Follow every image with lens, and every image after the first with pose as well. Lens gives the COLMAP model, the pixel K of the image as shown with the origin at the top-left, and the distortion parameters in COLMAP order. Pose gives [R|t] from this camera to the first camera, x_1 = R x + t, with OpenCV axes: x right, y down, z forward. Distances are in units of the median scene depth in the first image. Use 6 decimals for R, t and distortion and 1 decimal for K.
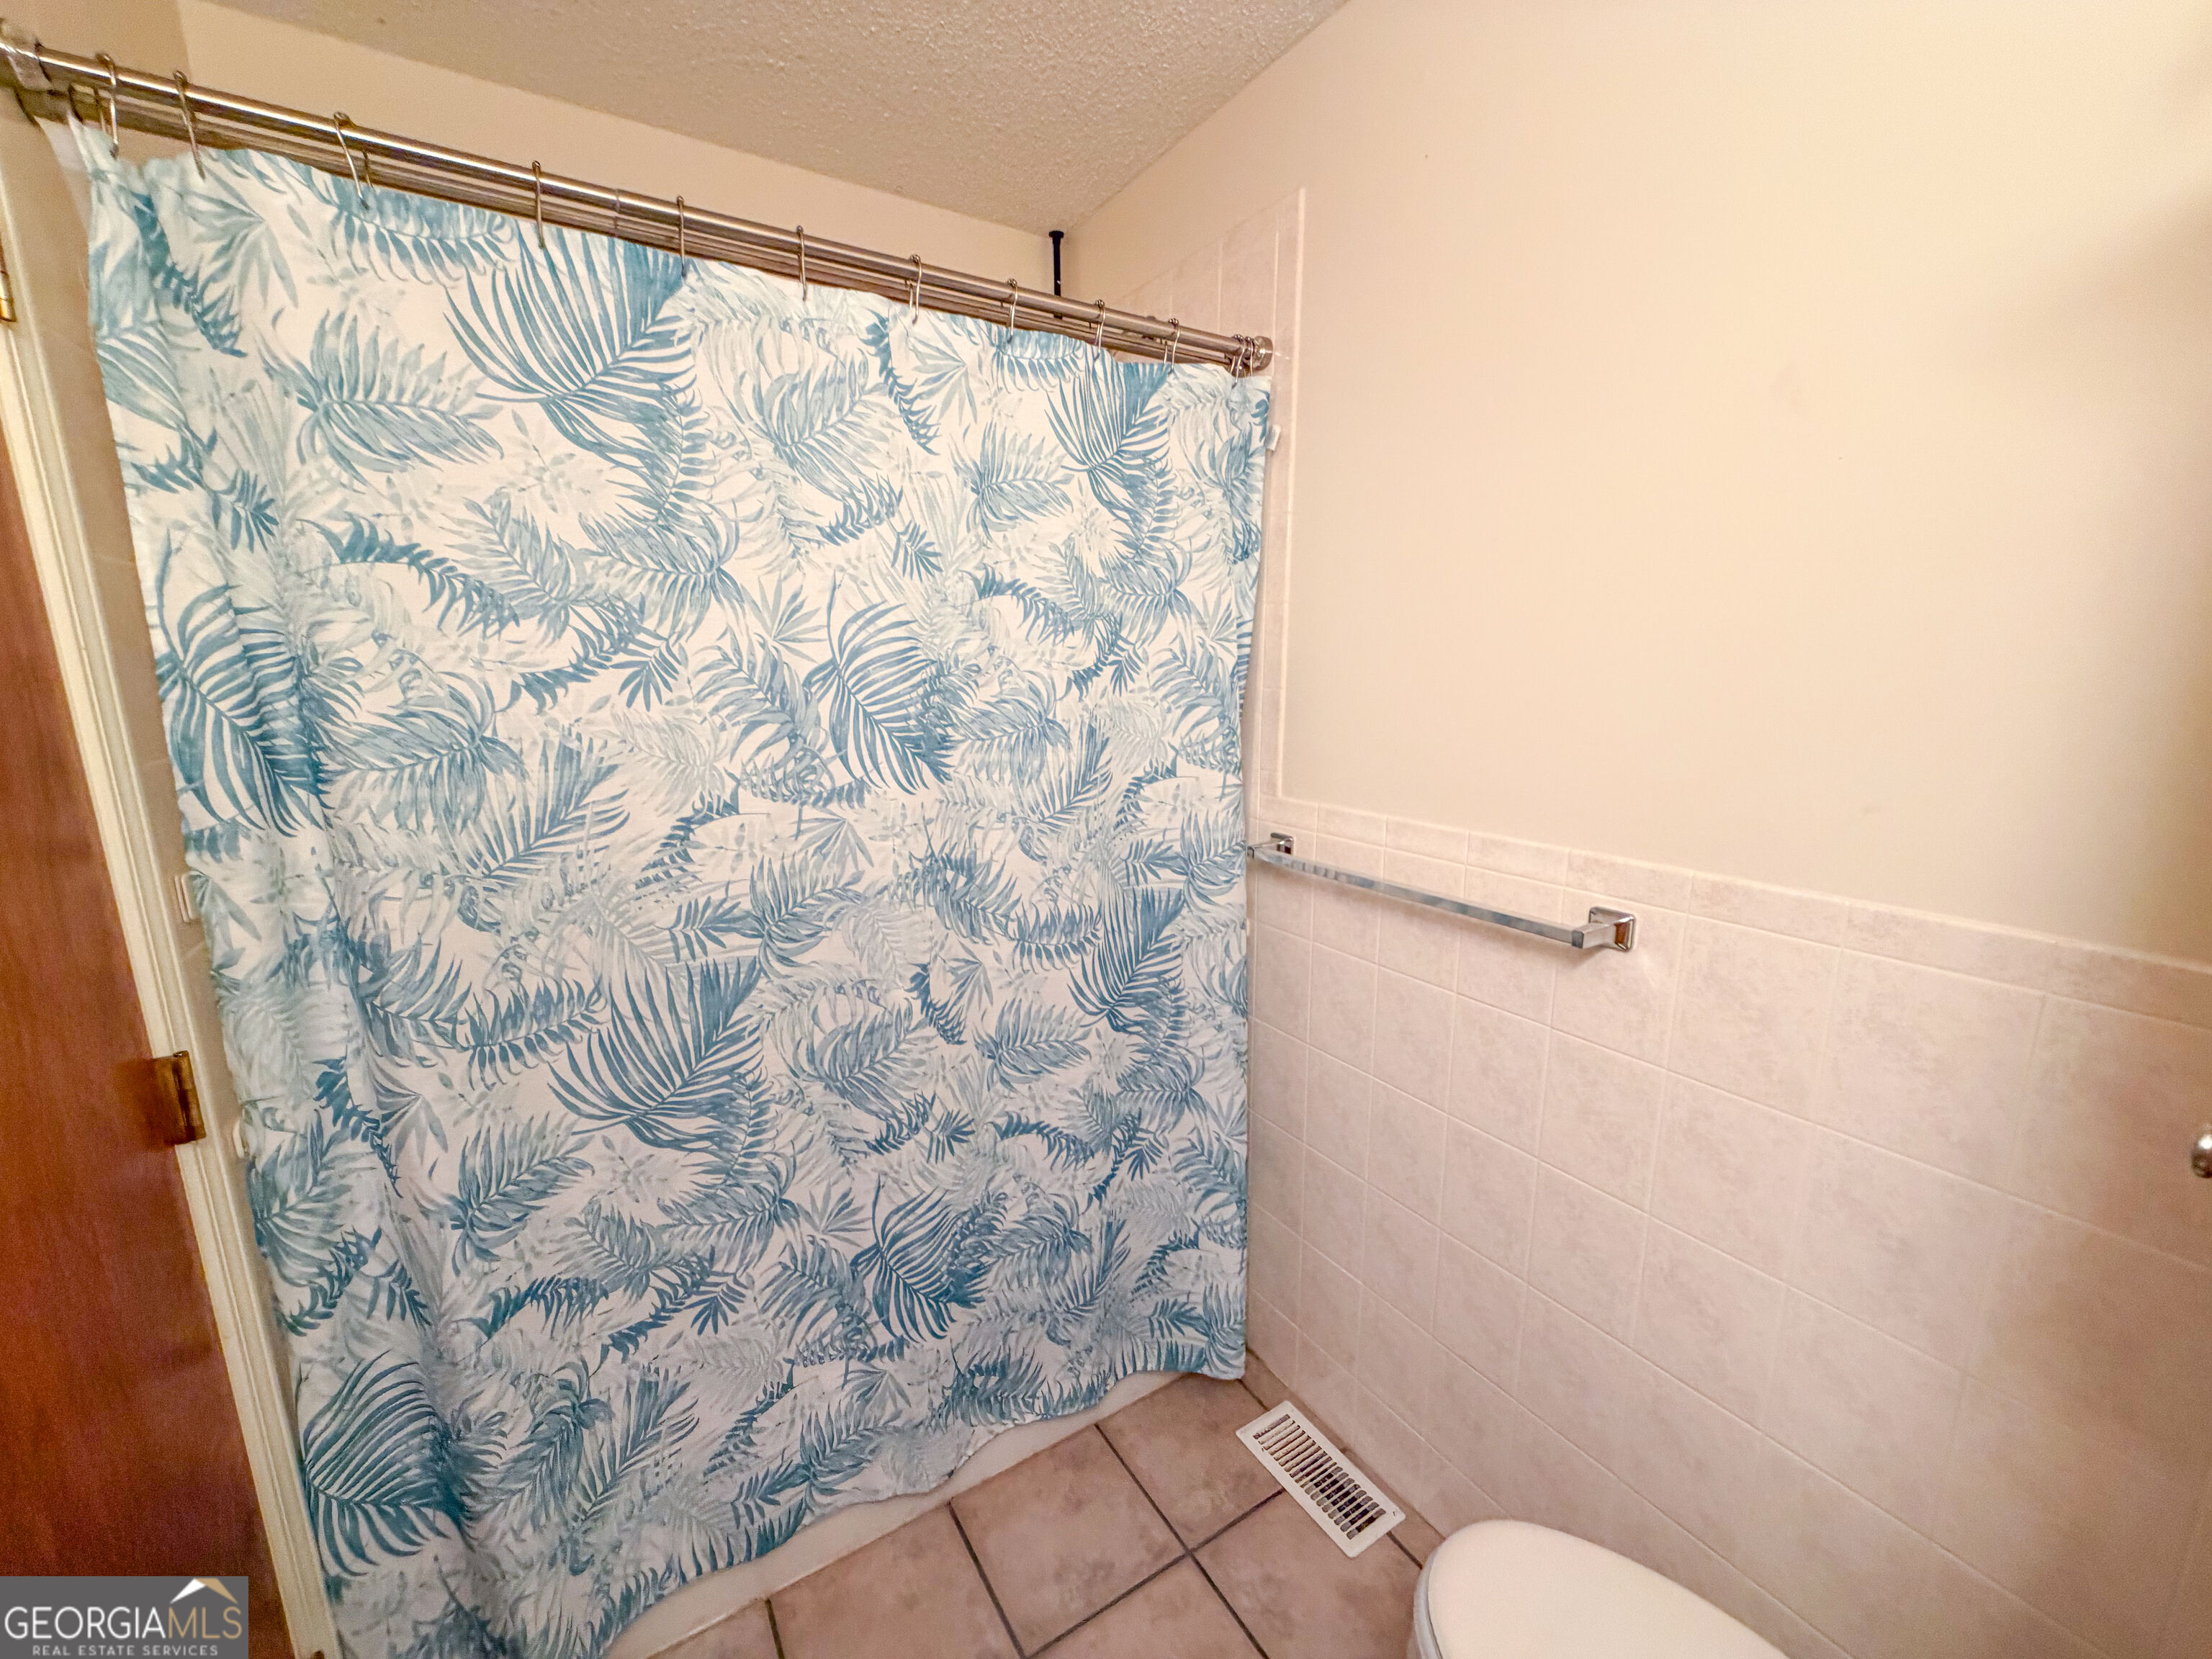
lens RADIAL K [[886.2, 0, 1106.0], [0, 886.2, 841.2], [0, 0, 1]] dist [0.000001, 0.000533]
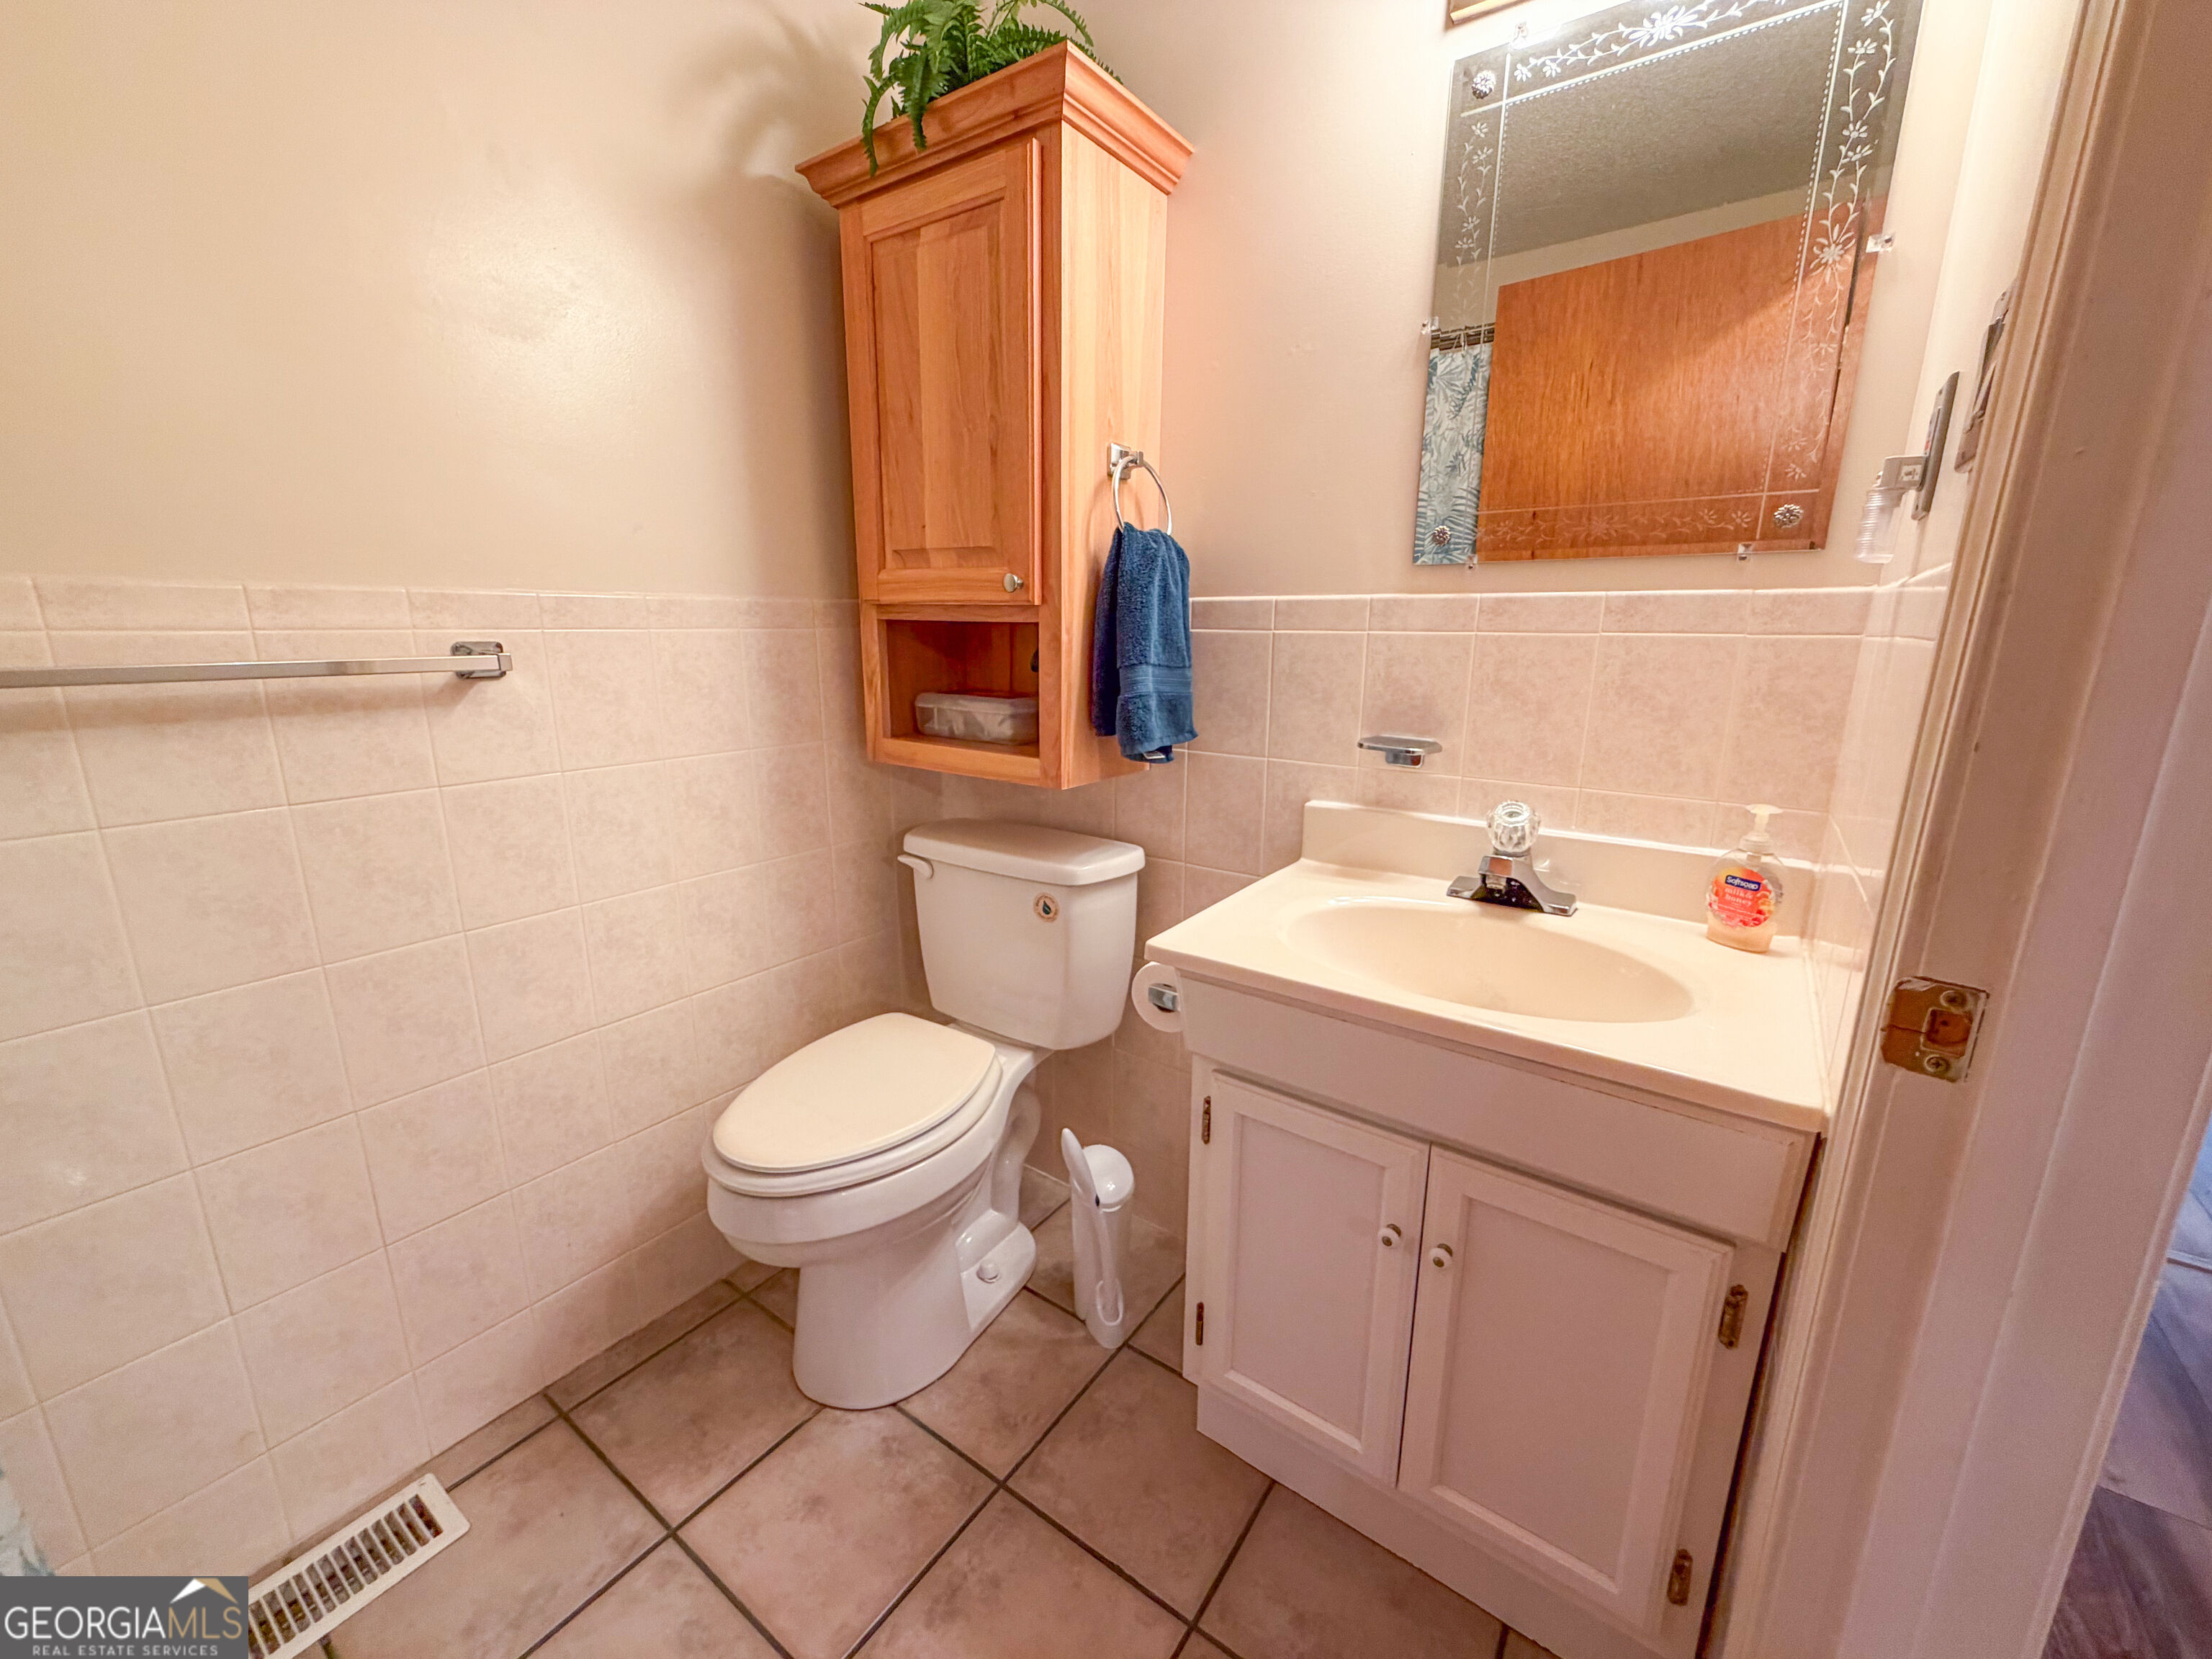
lens RADIAL K [[886.2, 0, 1103.7], [0, 886.2, 826.2], [0, 0, 1]] dist [0.000001, 0.000533]
pose [[-0.382061, -0.206927, 0.900672, -0.663191], [0.183810, 0.938121, 0.293502, 0.107176], [-0.905673, 0.277688, -0.320384, 0.705262]]
